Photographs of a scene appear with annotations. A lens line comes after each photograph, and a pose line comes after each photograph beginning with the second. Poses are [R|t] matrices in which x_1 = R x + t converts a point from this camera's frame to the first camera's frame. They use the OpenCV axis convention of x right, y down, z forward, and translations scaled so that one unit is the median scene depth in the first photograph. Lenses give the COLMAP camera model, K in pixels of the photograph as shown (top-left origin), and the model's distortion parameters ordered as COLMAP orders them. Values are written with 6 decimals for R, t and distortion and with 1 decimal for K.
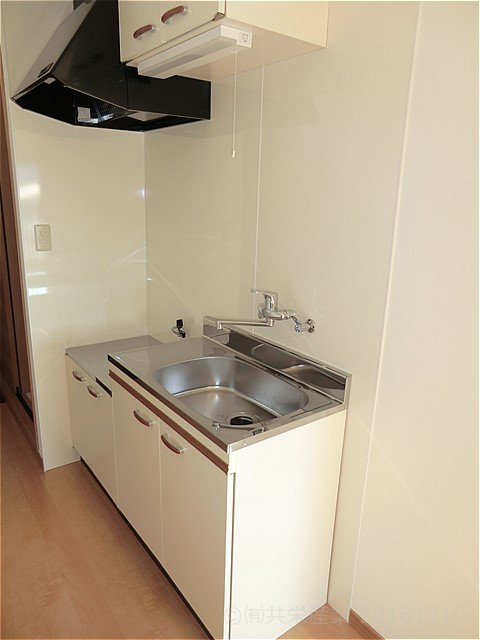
lens RADIAL K [[466.1, 0, 240.0], [0, 466.1, 320.0], [0, 0, 1]] dist [-0.095015, 0.104358]
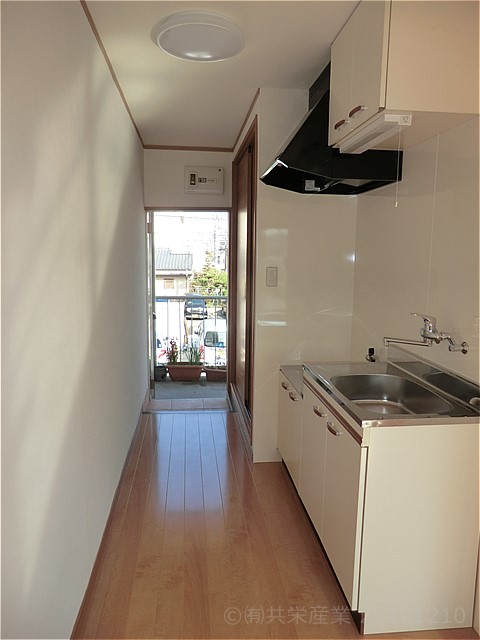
lens RADIAL K [[466.1, 0, 240.0], [0, 466.1, 320.0], [0, 0, 1]] dist [-0.095015, 0.104358]
pose [[0.861602, 0.054657, -0.504633, 0.208761], [-0.123384, 0.986919, -0.103769, 0.111787], [0.492360, 0.151671, 0.857075, -0.207134]]
